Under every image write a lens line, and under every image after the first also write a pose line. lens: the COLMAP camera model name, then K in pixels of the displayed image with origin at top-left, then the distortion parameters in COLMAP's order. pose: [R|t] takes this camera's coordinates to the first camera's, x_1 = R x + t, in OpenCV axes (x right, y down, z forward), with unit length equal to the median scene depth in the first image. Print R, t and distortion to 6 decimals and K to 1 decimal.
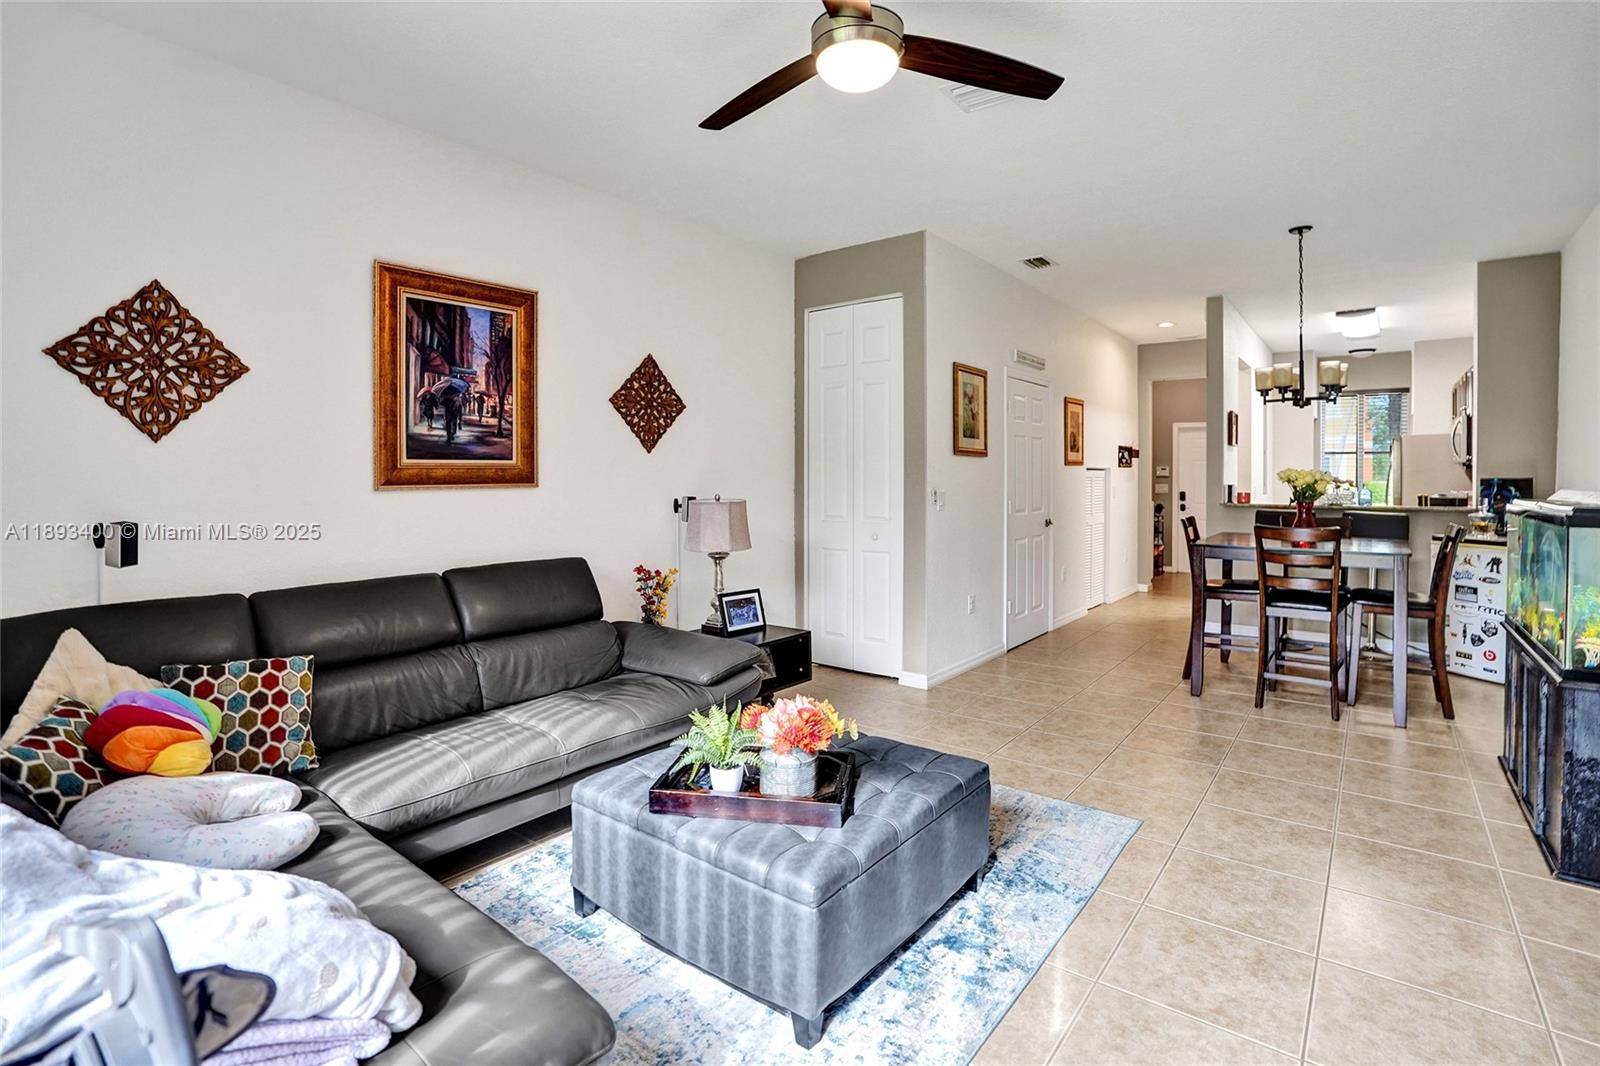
lens RADIAL K [[785.3, 0, 797.2], [0, 785.3, 497.5], [0, 0, 1]] dist [0.000496, 0.000403]
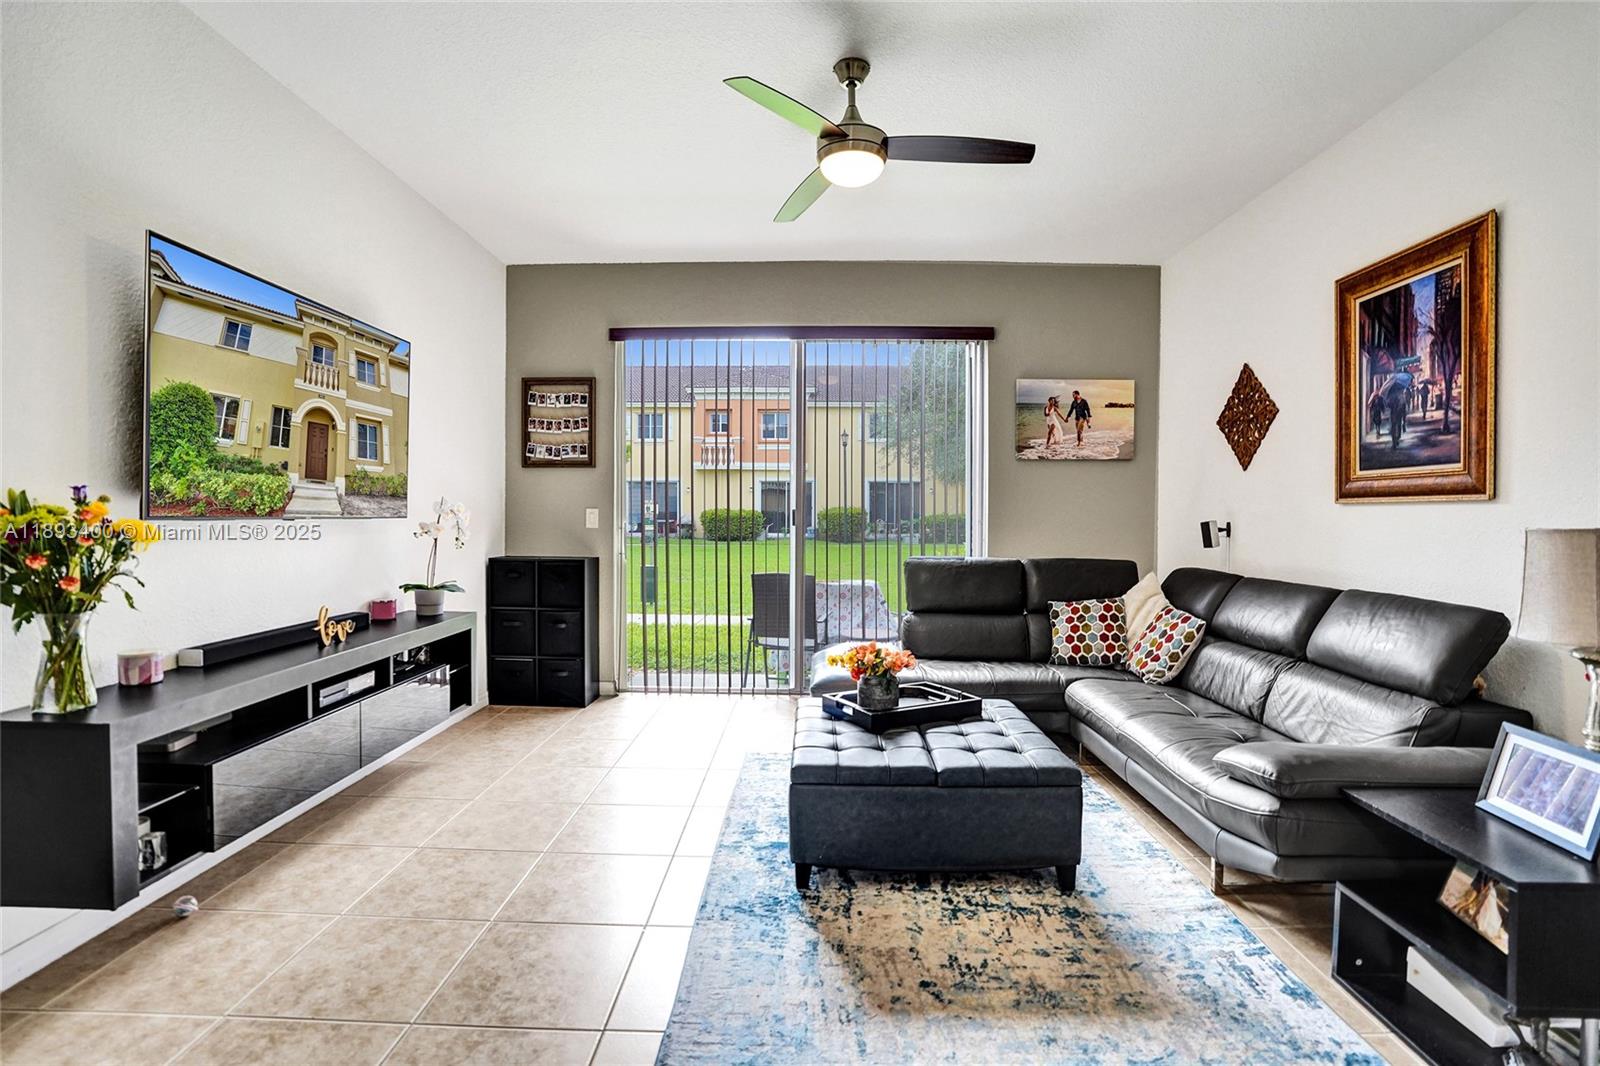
lens RADIAL K [[785.3, 0, 797.2], [0, 785.3, 497.5], [0, 0, 1]] dist [0.000496, 0.000403]
pose [[-0.807308, 0.000866, -0.590129, 0.598279], [-0.006251, 0.999930, 0.010018, -0.020439], [0.590097, 0.011777, -0.807247, 1.302420]]
